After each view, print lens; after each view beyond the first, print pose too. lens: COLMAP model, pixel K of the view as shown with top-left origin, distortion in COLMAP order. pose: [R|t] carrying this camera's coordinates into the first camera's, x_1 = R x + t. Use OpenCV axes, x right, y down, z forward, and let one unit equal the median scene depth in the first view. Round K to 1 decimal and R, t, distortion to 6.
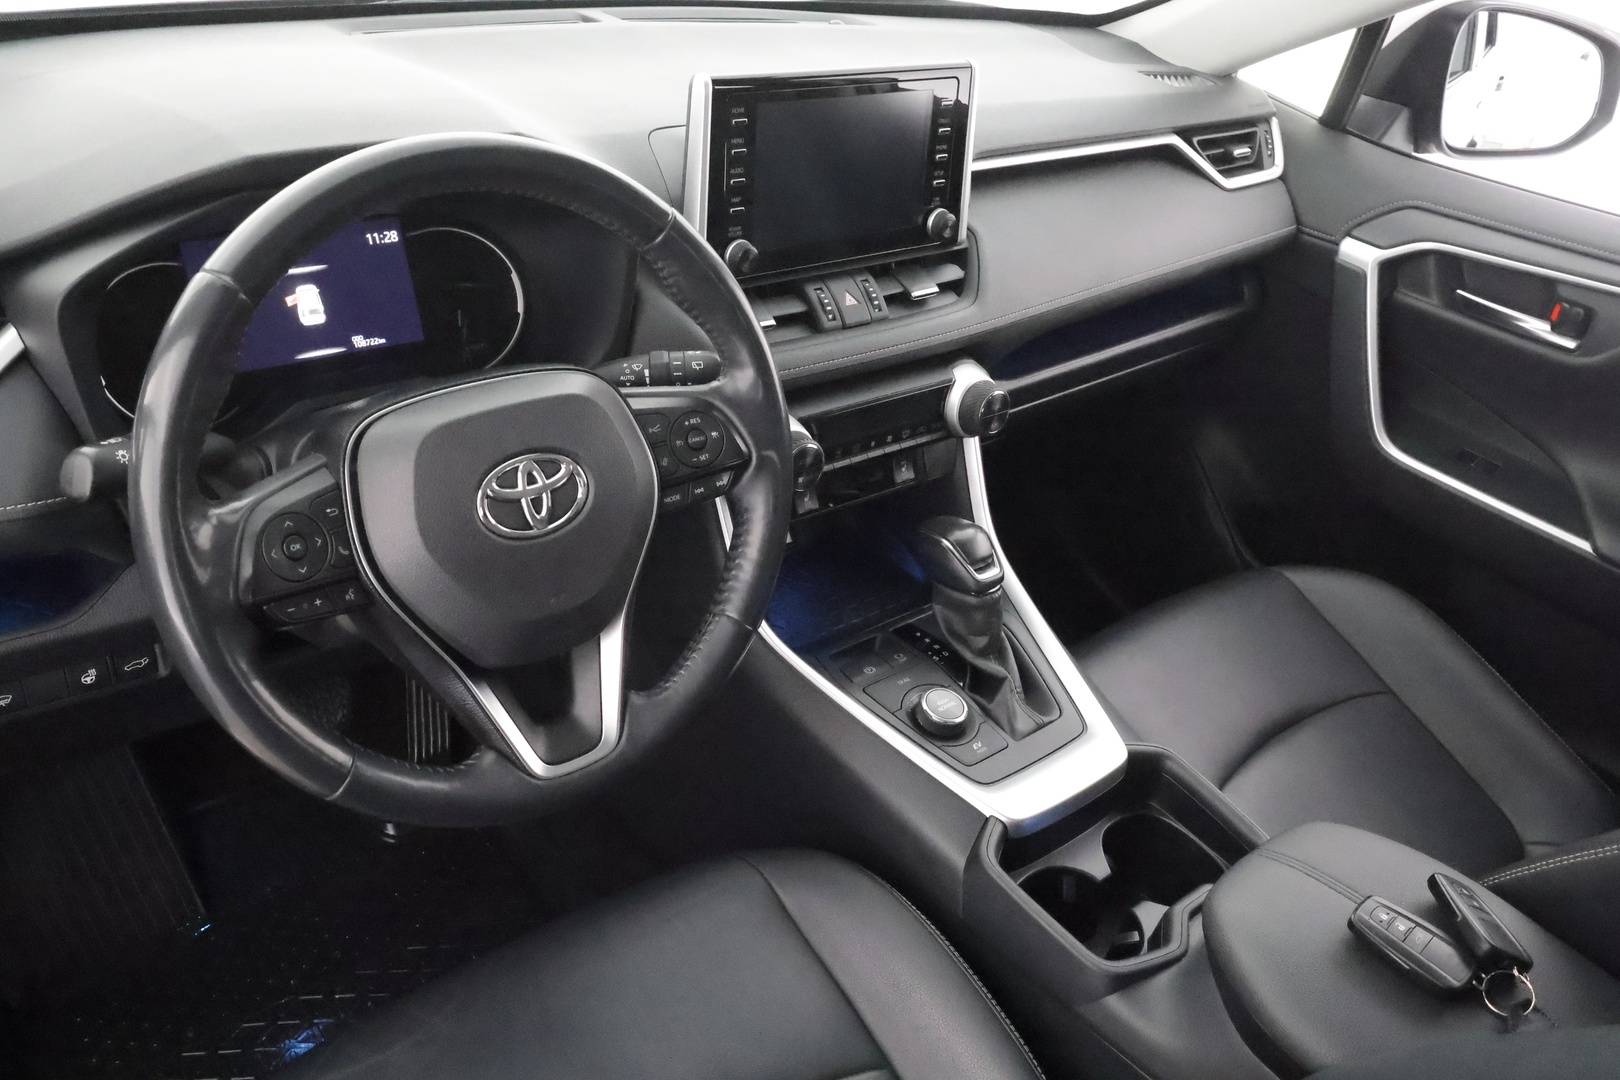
lens RADIAL K [[1273.9, 0, 810.0], [0, 1273.9, 540.0], [0, 0, 1]] dist [0.007821, 0.014805]
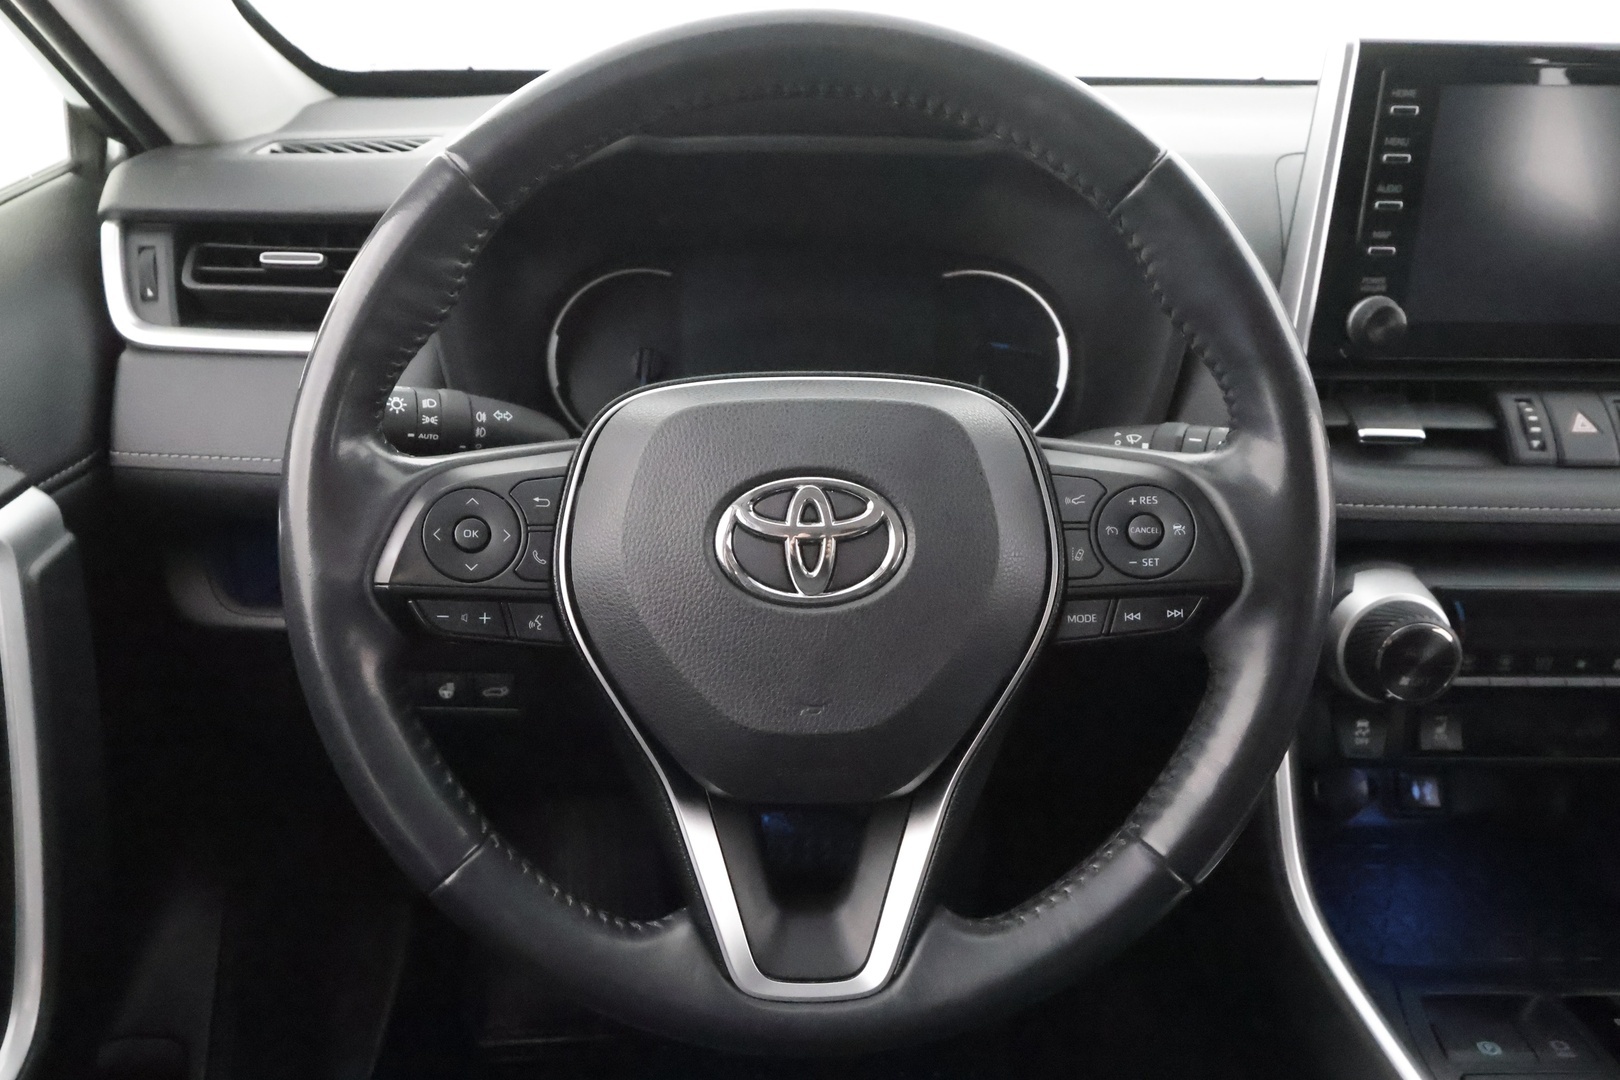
lens RADIAL K [[1193.5, 0, 810.0], [0, 1193.5, 540.0], [0, 0, 1]] dist [0.000532, 0.002158]
pose [[0.783085, 0.154228, -0.602488, 0.101574], [-0.261556, 0.960594, -0.094060, 0.014995], [0.564240, 0.231242, 0.792566, 0.382138]]
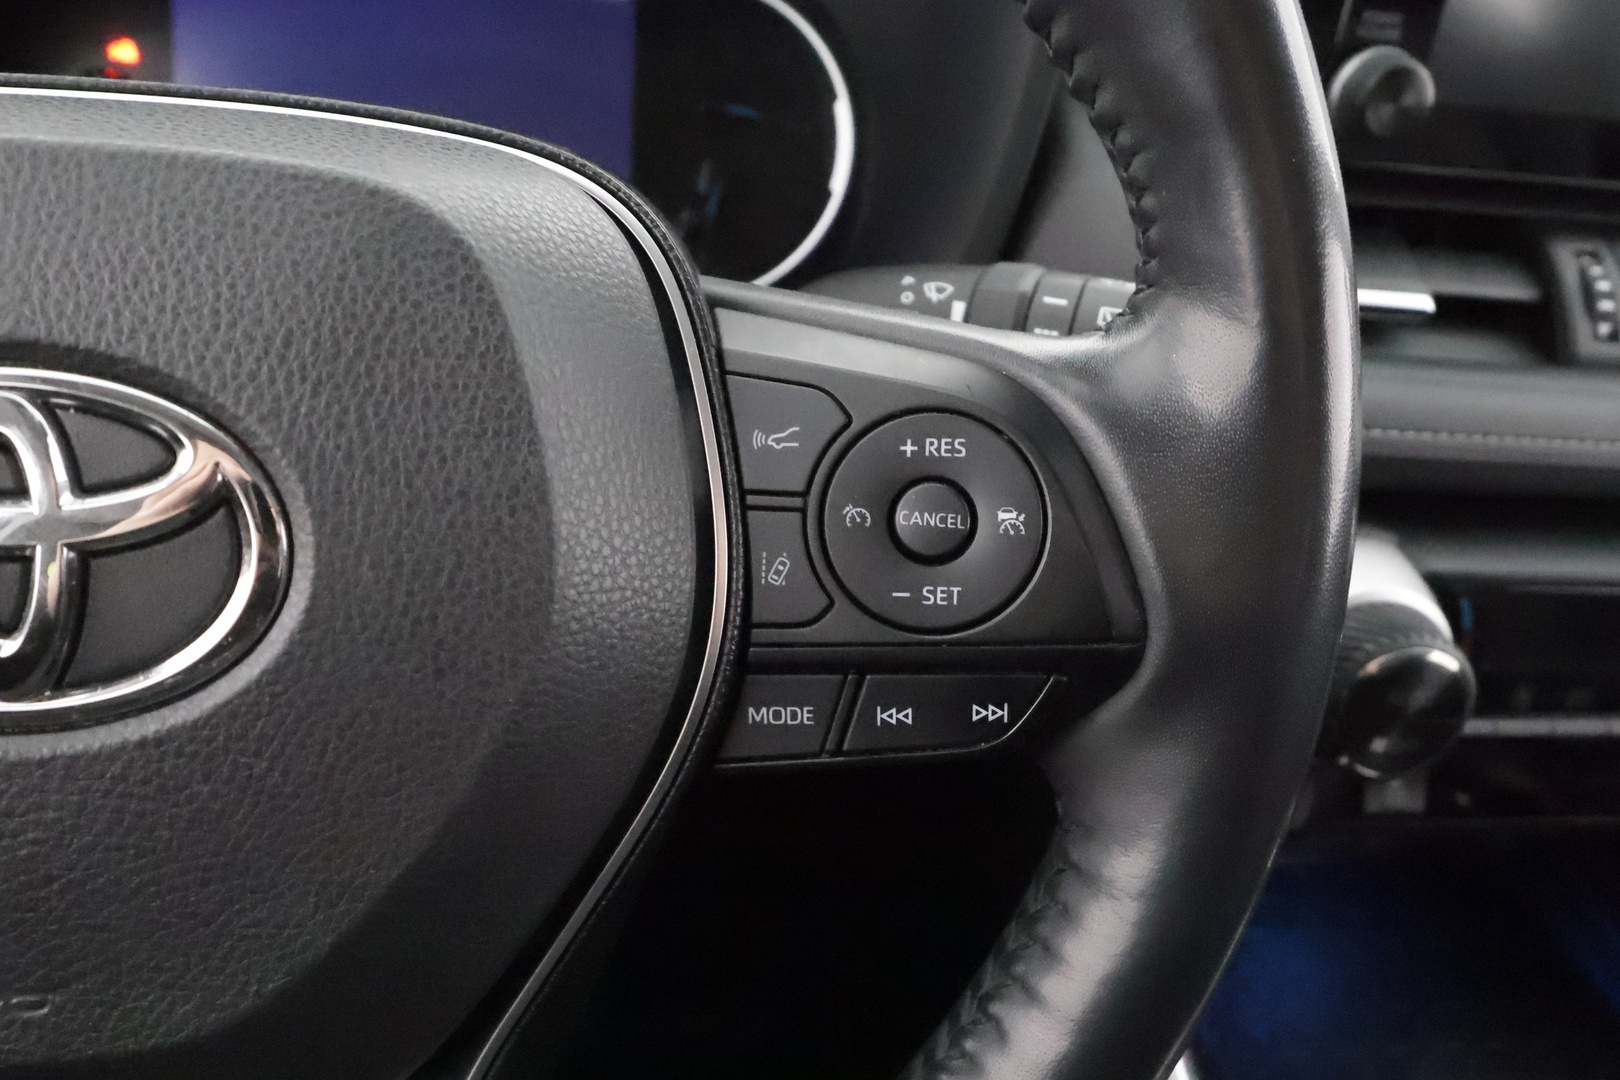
lens RADIAL K [[1273.9, 0, 810.0], [0, 1273.9, 540.0], [0, 0, 1]] dist [0.007821, 0.014805]
pose [[0.852643, 0.247859, -0.459963, 0.006287], [-0.283545, 0.958918, -0.008886, -0.053506], [0.438864, 0.137997, 0.887894, 0.620910]]
